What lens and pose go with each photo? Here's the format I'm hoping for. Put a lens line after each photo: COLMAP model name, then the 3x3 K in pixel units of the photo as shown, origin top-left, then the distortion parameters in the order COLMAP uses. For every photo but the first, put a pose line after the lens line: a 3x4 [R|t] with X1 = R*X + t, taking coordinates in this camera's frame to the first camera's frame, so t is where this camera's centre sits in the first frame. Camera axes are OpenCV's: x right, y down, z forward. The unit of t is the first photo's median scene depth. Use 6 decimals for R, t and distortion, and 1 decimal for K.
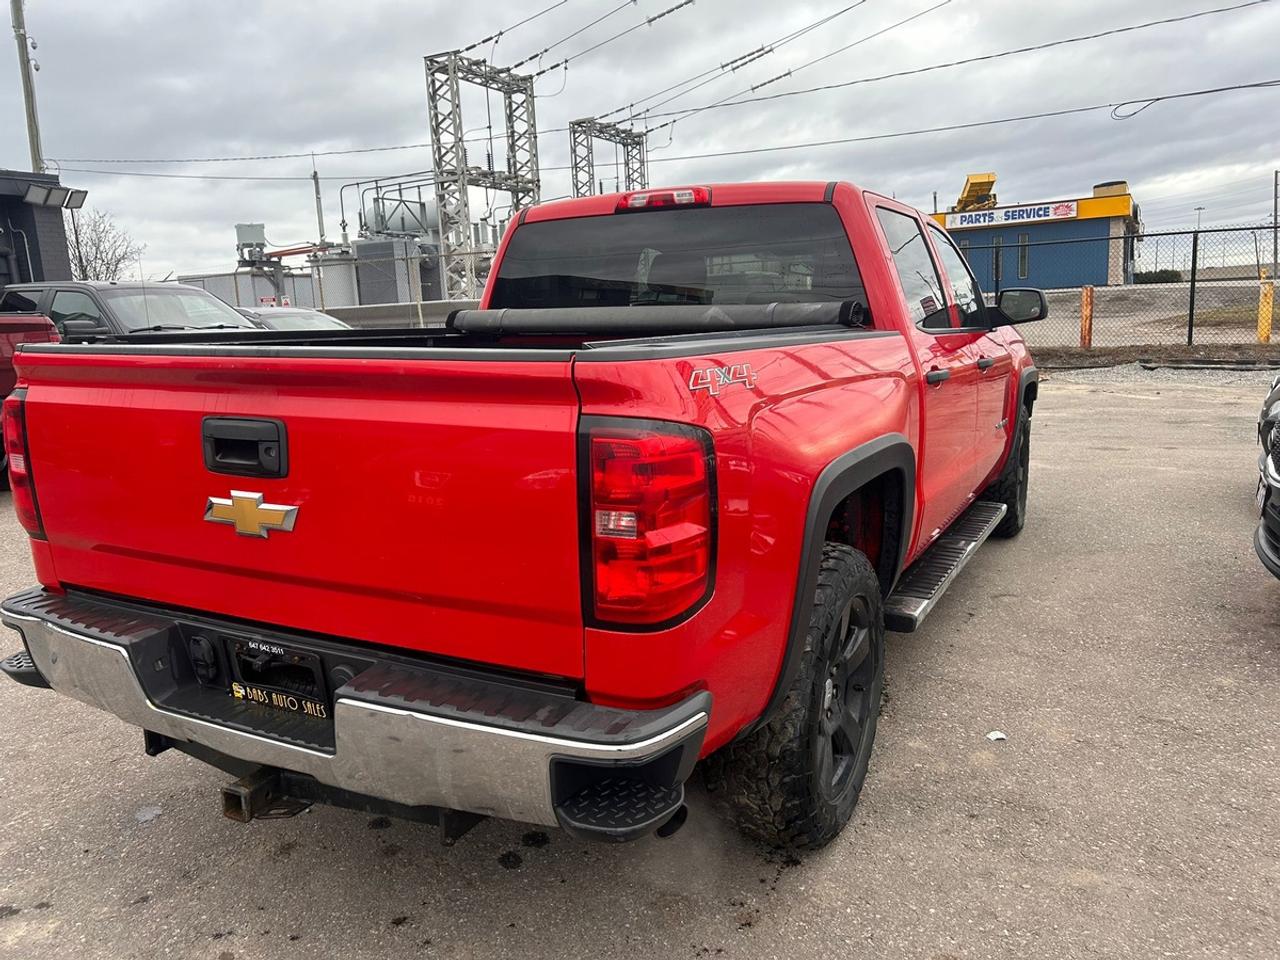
lens RADIAL K [[957.0, 0, 633.5], [0, 957.0, 490.0], [0, 0, 1]] dist [0.058358, -0.061266]
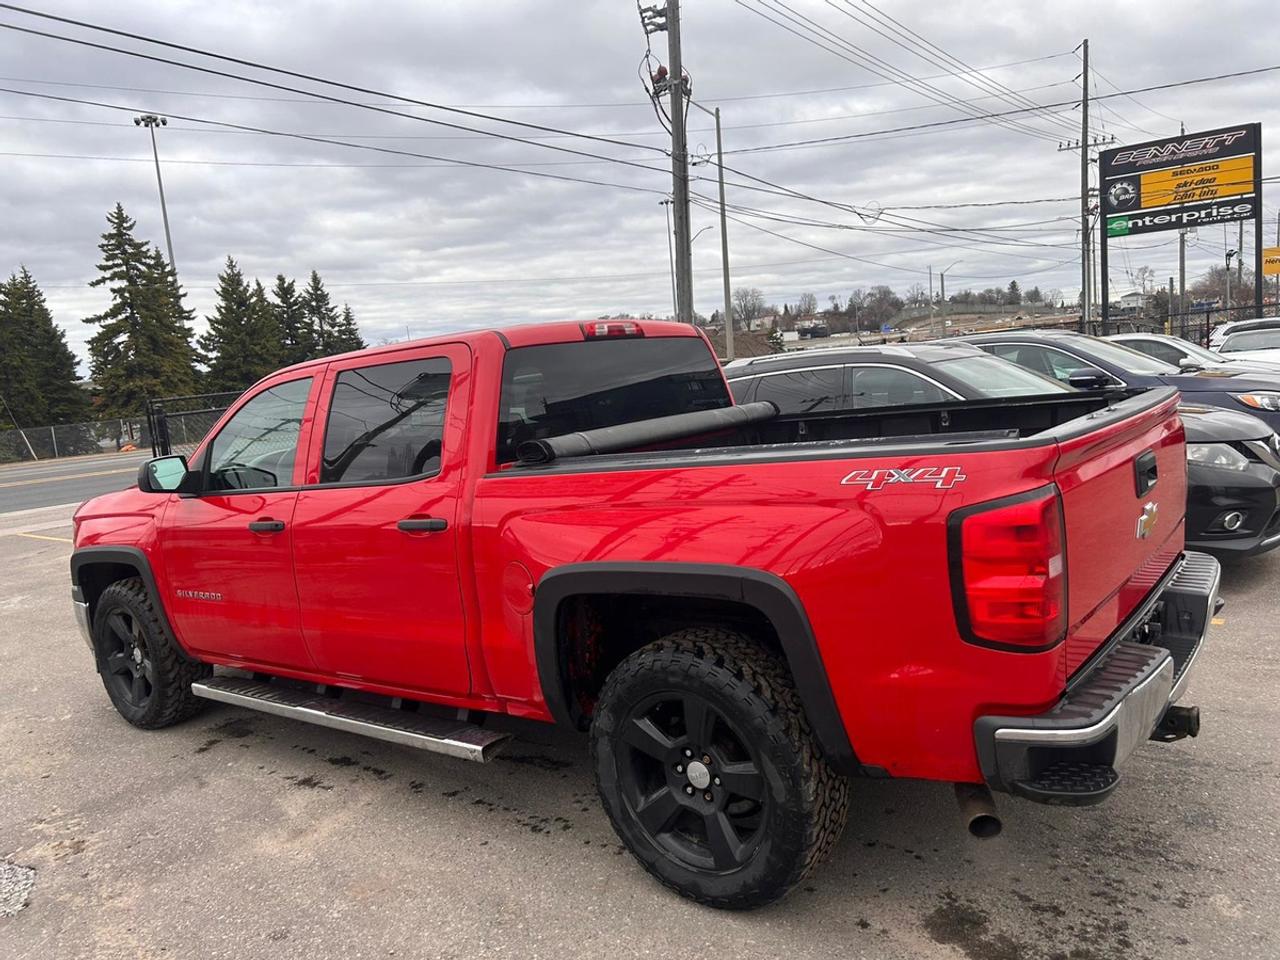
lens RADIAL K [[957.0, 0, 631.6], [0, 957.0, 480.9], [0, 0, 1]] dist [0.058358, -0.061266]
pose [[0.179049, -0.107251, 0.977977, -1.972666], [0.286796, 0.956558, 0.052395, -0.332395], [-0.941111, 0.271099, 0.202030, 1.441854]]
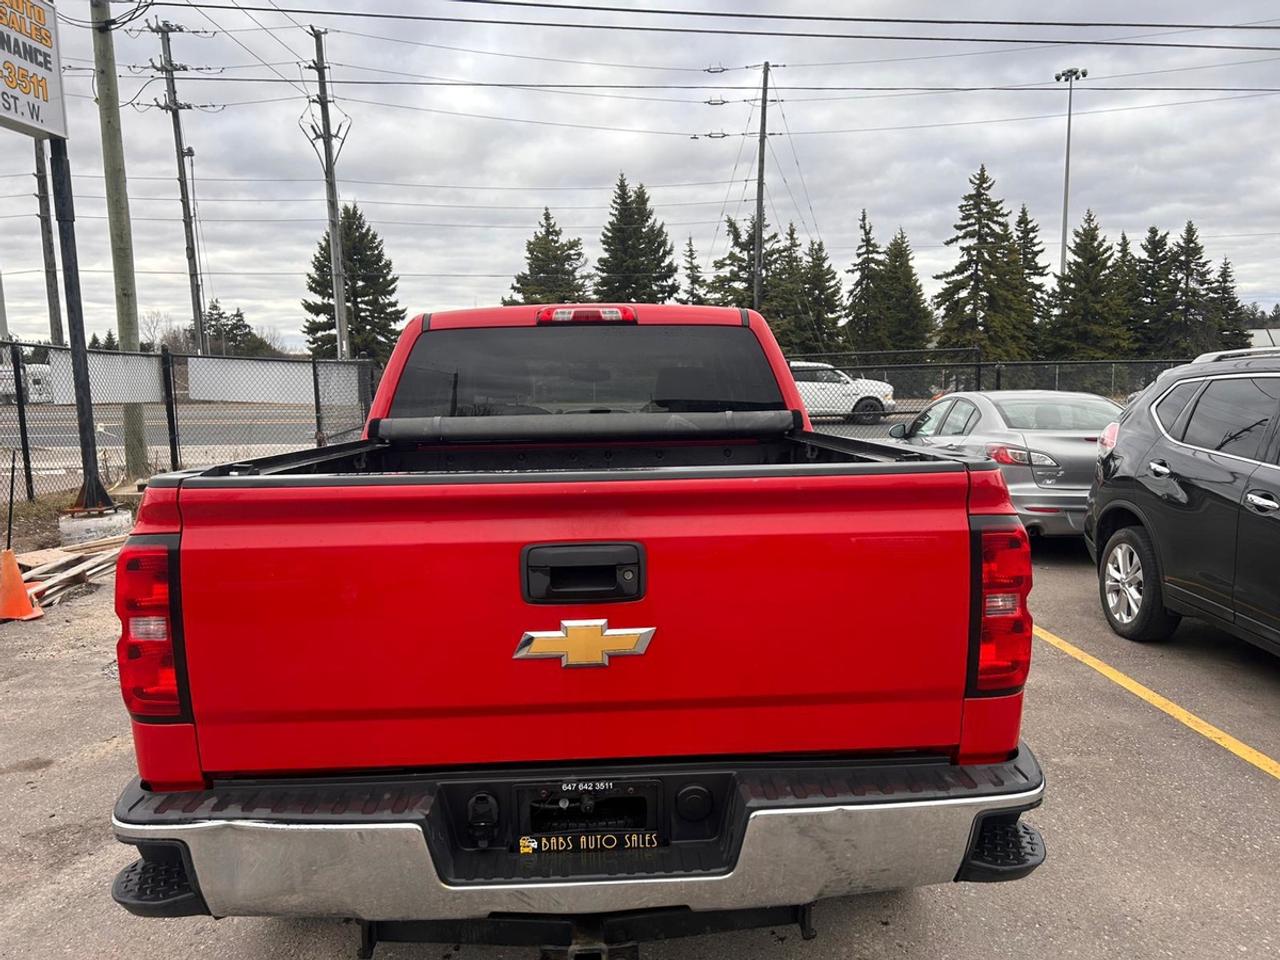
lens RADIAL K [[957.0, 0, 643.1], [0, 957.0, 481.5], [0, 0, 1]] dist [0.058358, -0.061266]
pose [[0.860940, -0.046379, 0.506589, -0.838038], [0.097992, 0.992305, -0.075689, -0.057868], [-0.499180, 0.114805, 0.858859, 0.138093]]
